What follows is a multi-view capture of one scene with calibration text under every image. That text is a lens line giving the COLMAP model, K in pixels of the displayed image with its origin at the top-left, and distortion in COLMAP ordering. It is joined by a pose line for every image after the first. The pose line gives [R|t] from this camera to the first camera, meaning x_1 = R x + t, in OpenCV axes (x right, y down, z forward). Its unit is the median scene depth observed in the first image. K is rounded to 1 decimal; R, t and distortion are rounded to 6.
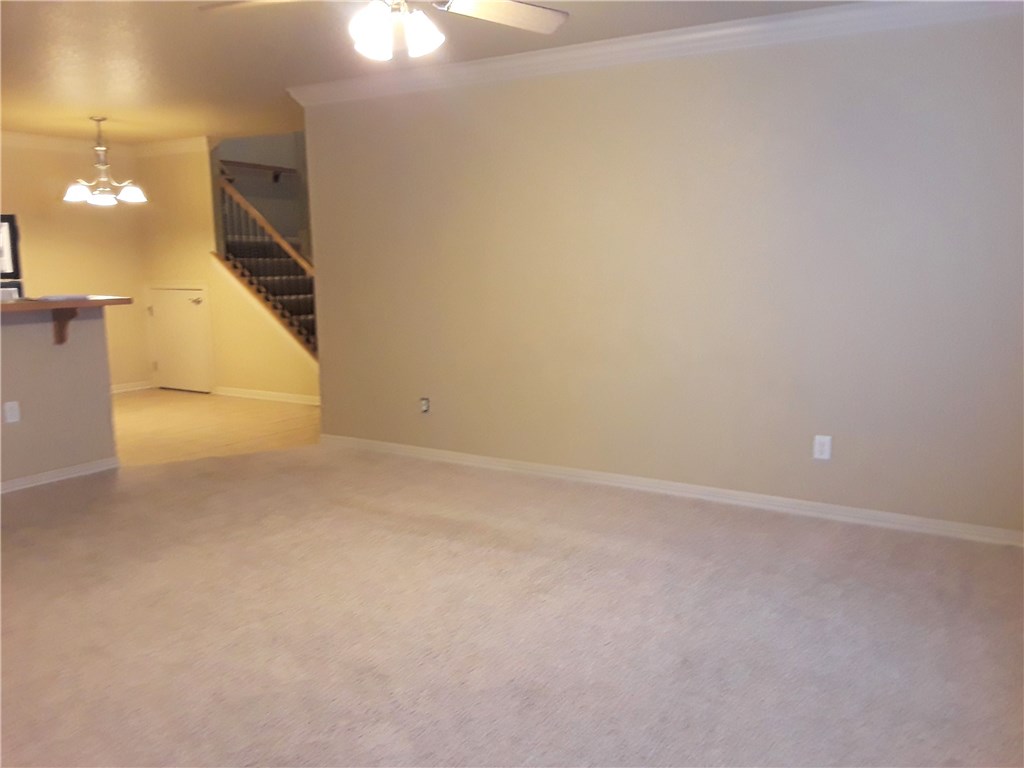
lens RADIAL K [[813.1, 0, 512.0], [0, 813.1, 384.0], [0, 0, 1]] dist [0.101001, 0.001171]
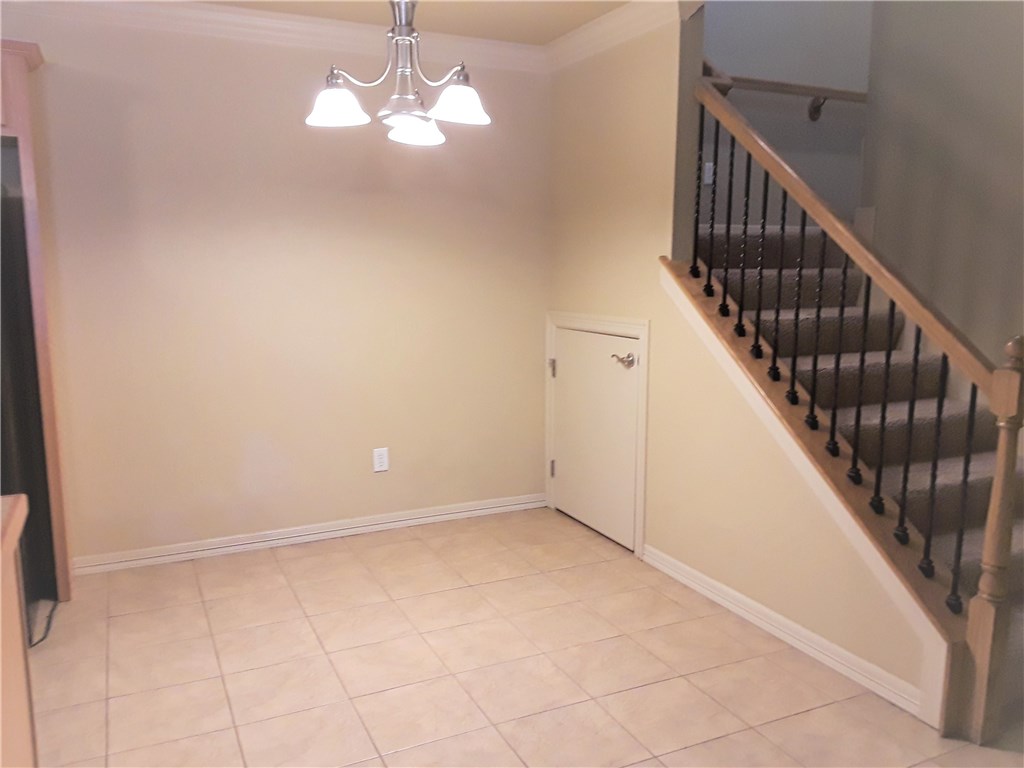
lens RADIAL K [[813.1, 0, 512.0], [0, 813.1, 384.0], [0, 0, 1]] dist [0.101001, 0.001171]
pose [[0.838007, 0.091201, -0.537984, -0.184303], [-0.094756, 0.995276, 0.021123, -0.091907], [0.537369, 0.033276, 0.842691, 0.576401]]
